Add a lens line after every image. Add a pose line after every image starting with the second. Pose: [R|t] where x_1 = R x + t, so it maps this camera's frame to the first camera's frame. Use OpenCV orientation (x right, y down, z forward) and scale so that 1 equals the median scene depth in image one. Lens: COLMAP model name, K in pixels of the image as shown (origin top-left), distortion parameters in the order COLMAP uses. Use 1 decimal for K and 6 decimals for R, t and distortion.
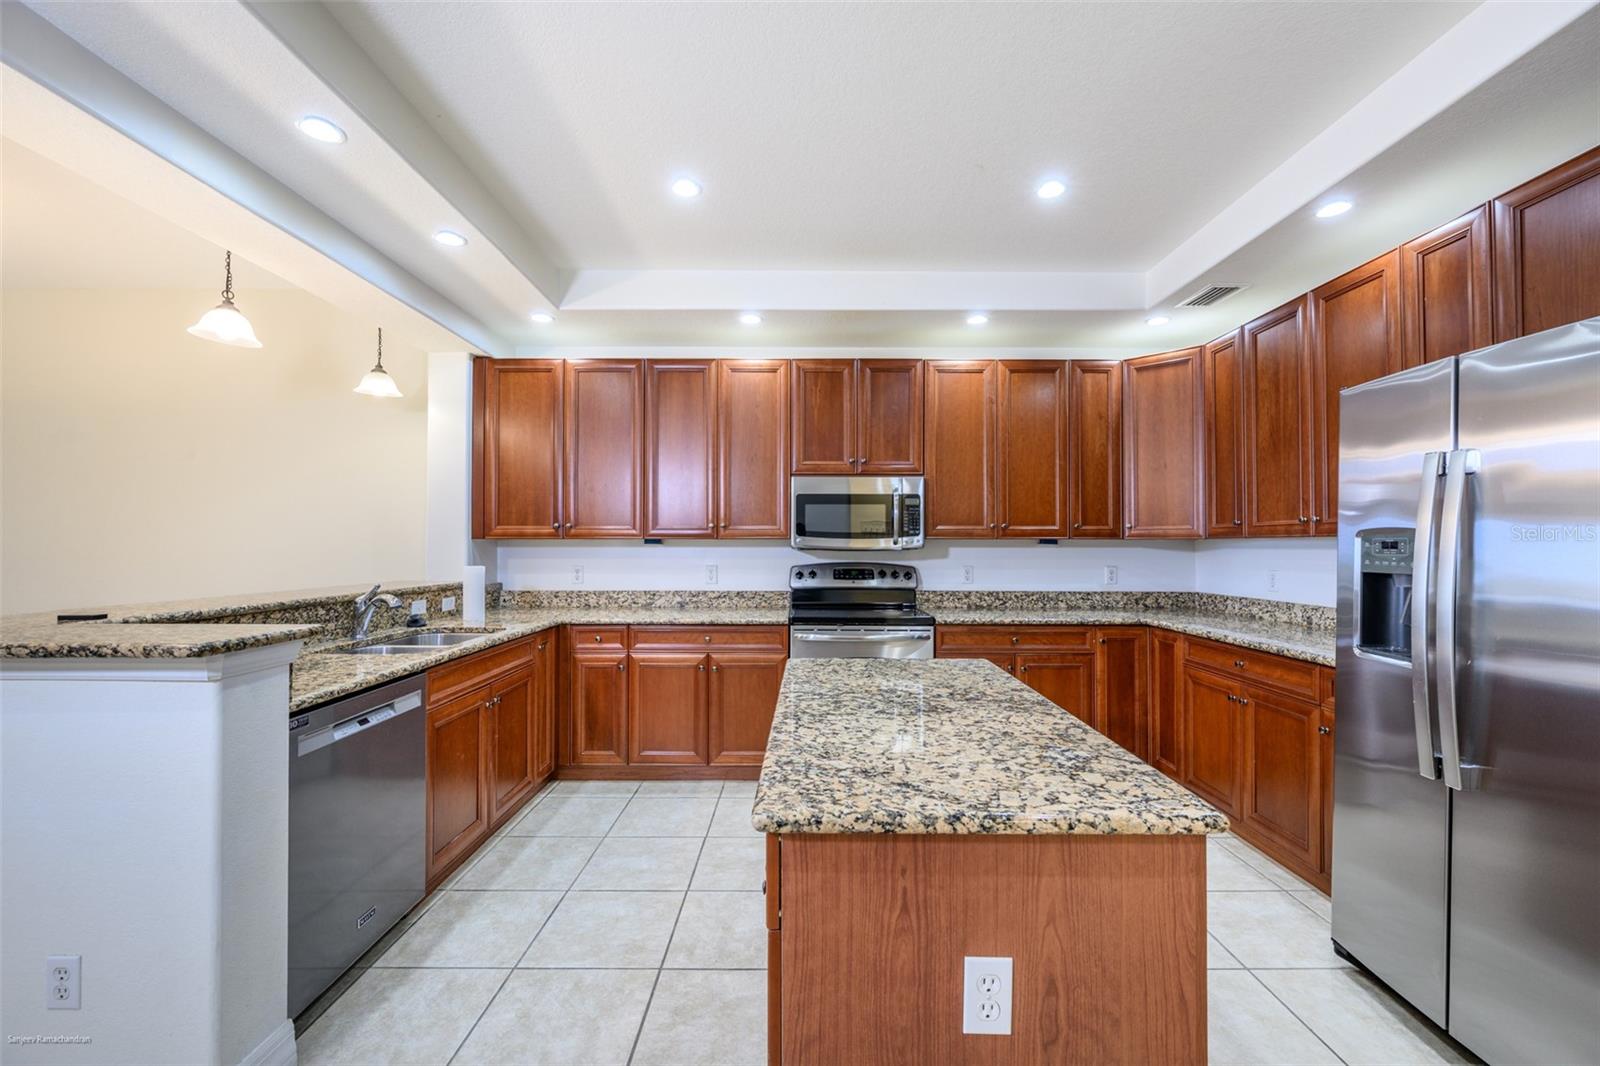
lens RADIAL K [[648.4, 0, 802.5], [0, 648.4, 551.1], [0, 0, 1]] dist [-0.002578, -0.000343]
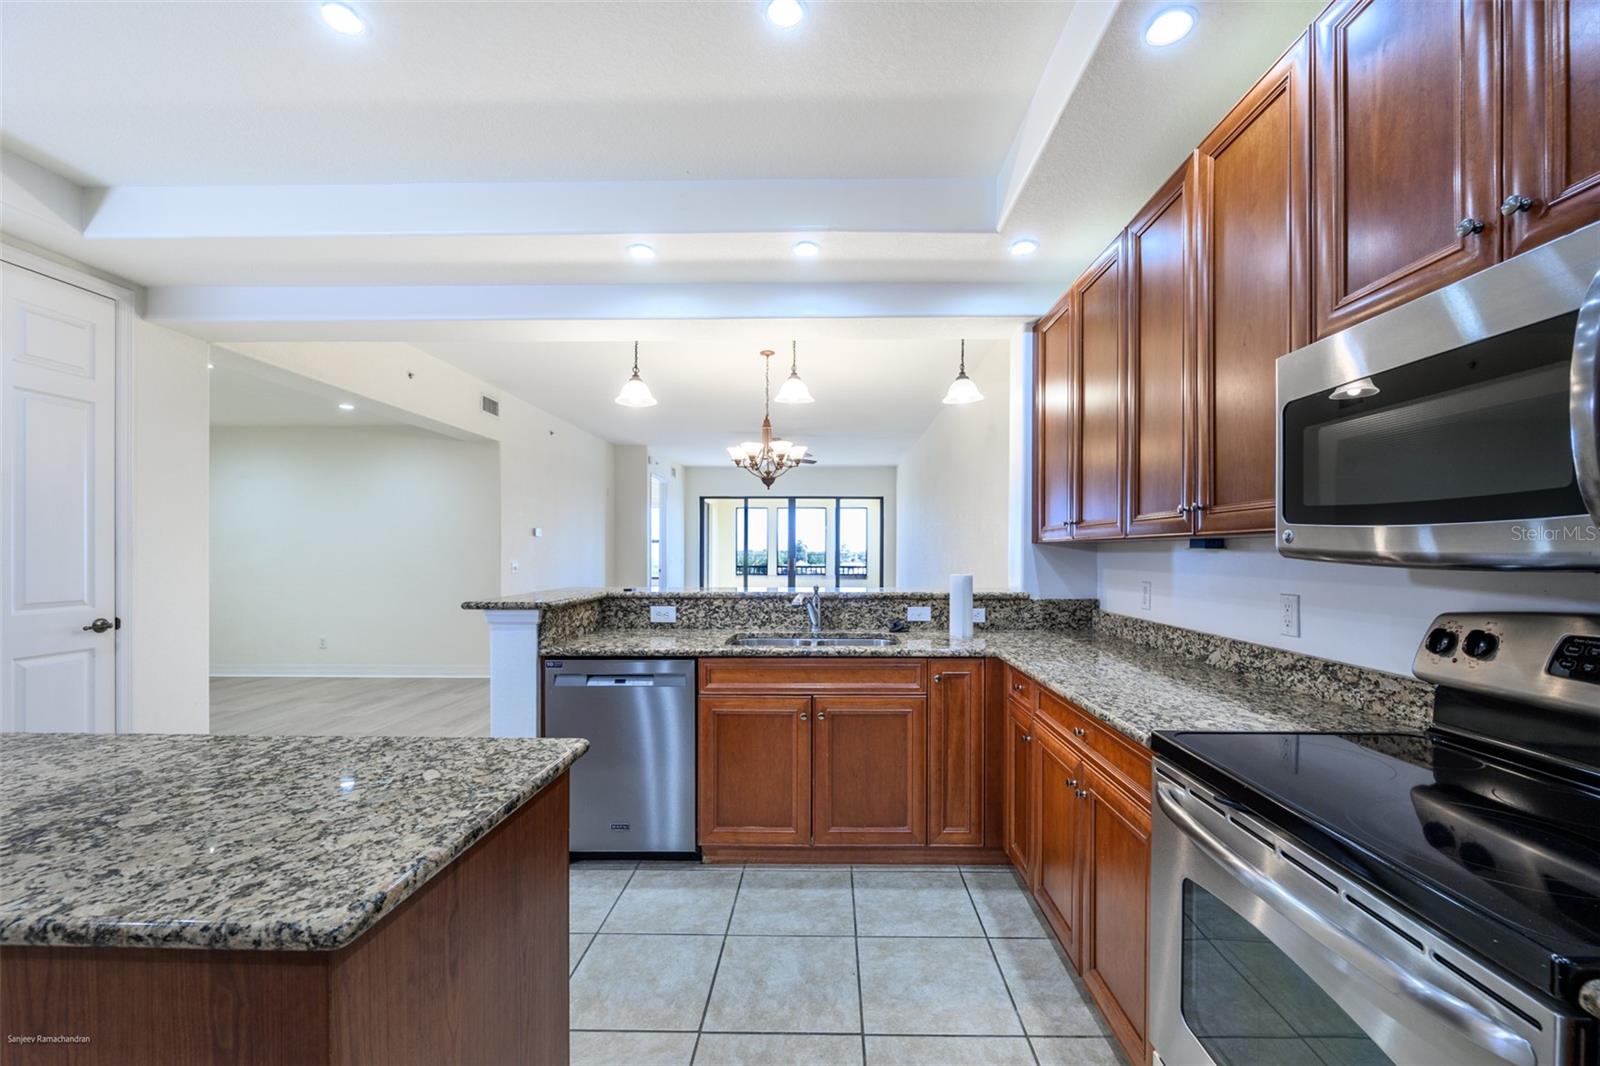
lens RADIAL K [[647.8, 0, 812.0], [0, 647.8, 554.7], [0, 0, 1]] dist [-0.002197, 0.000064]
pose [[-0.015598, 0.002334, -0.999876, 0.381681], [-0.007953, 0.999965, 0.002458, -0.004278], [0.999847, 0.007990, -0.015579, 0.805152]]
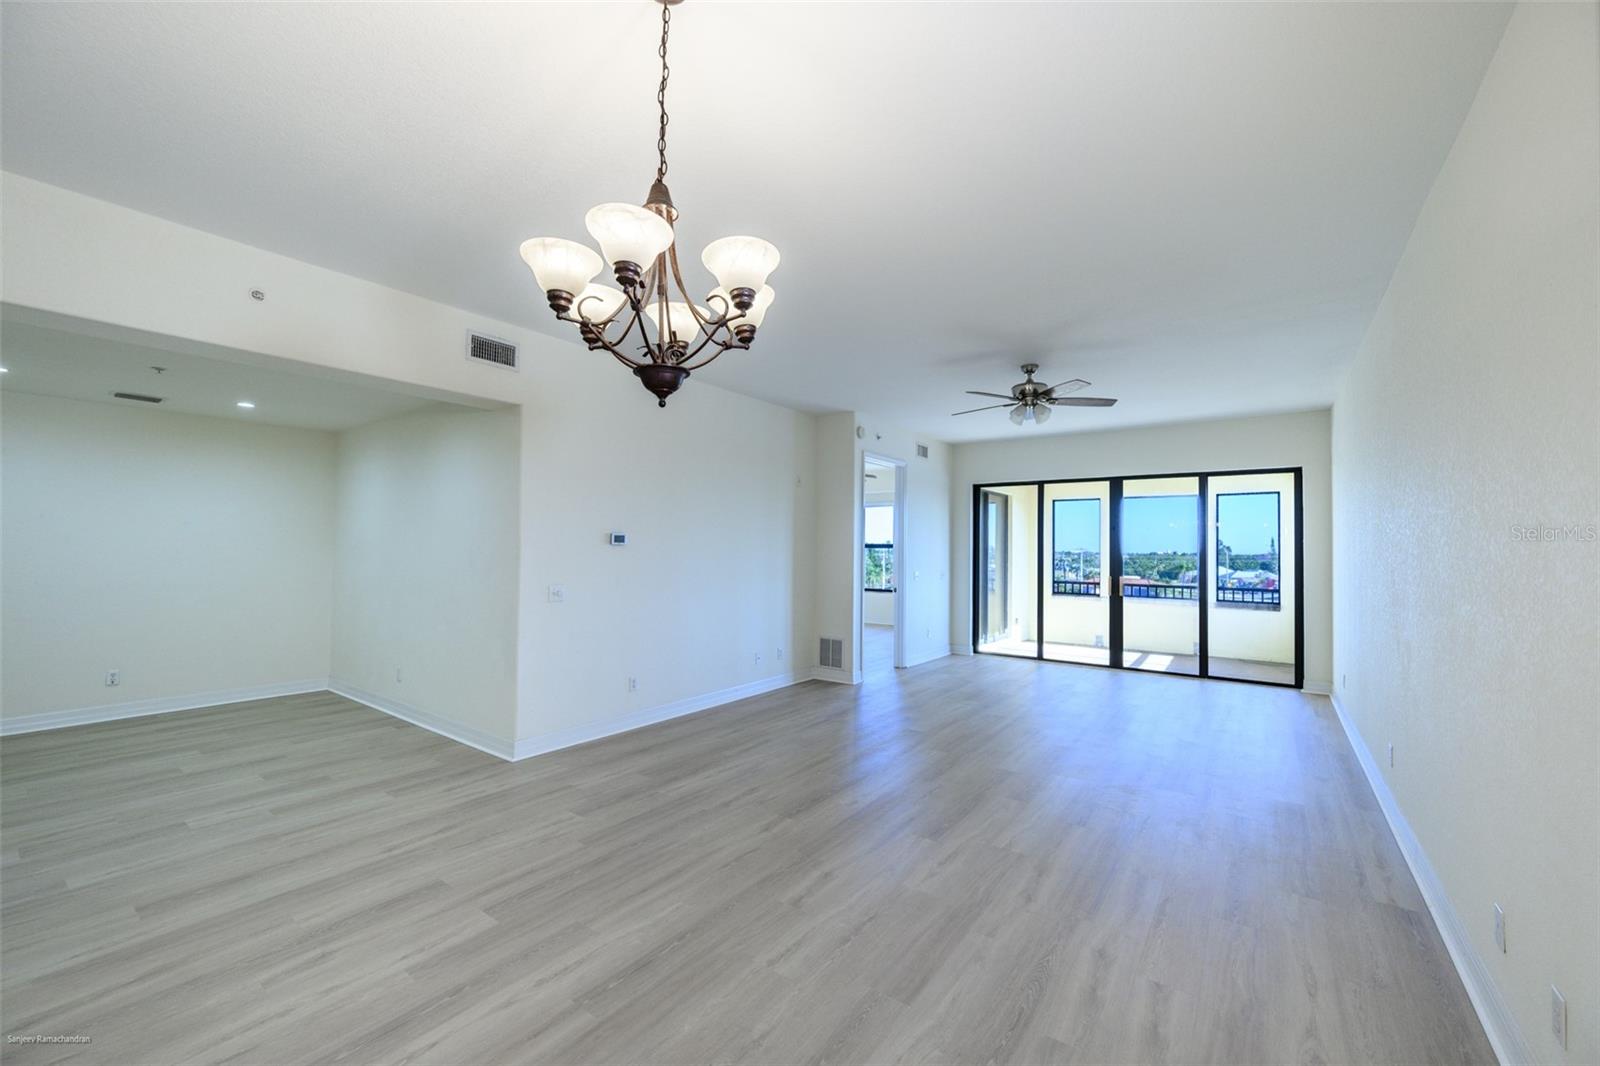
lens RADIAL K [[634.1, 0, 801.5], [0, 634.1, 530.0], [0, 0, 1]] dist [-0.003162, -0.000486]
pose [[-0.584237, -0.033118, -0.810907, -0.829154], [-0.018129, 0.999450, -0.027756, -0.053411], [0.811380, -0.001515, -0.584517, 1.036270]]
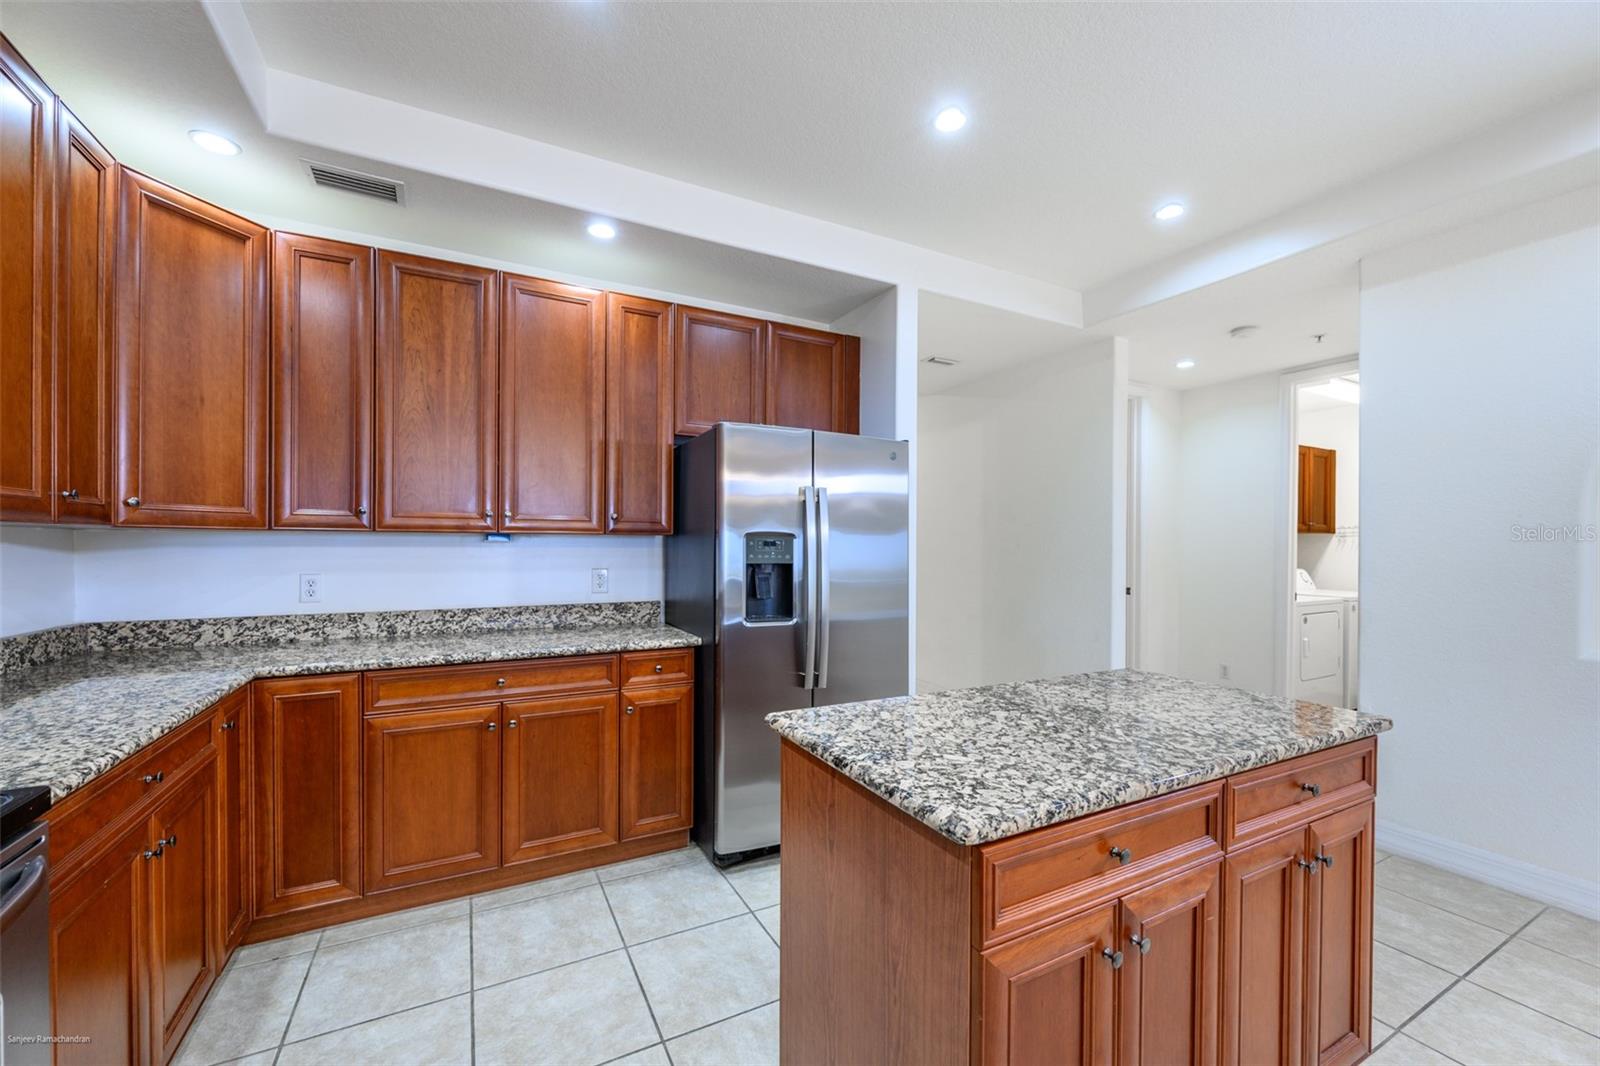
lens RADIAL K [[647.4, 0, 823.2], [0, 647.4, 548.2], [0, 0, 1]] dist [-0.000174, 0.000128]
pose [[-0.493697, -0.009464, 0.869582, -0.214544], [0.000096, 0.999940, 0.010937, -0.007941], [-0.869634, 0.005483, -0.493667, 0.843834]]
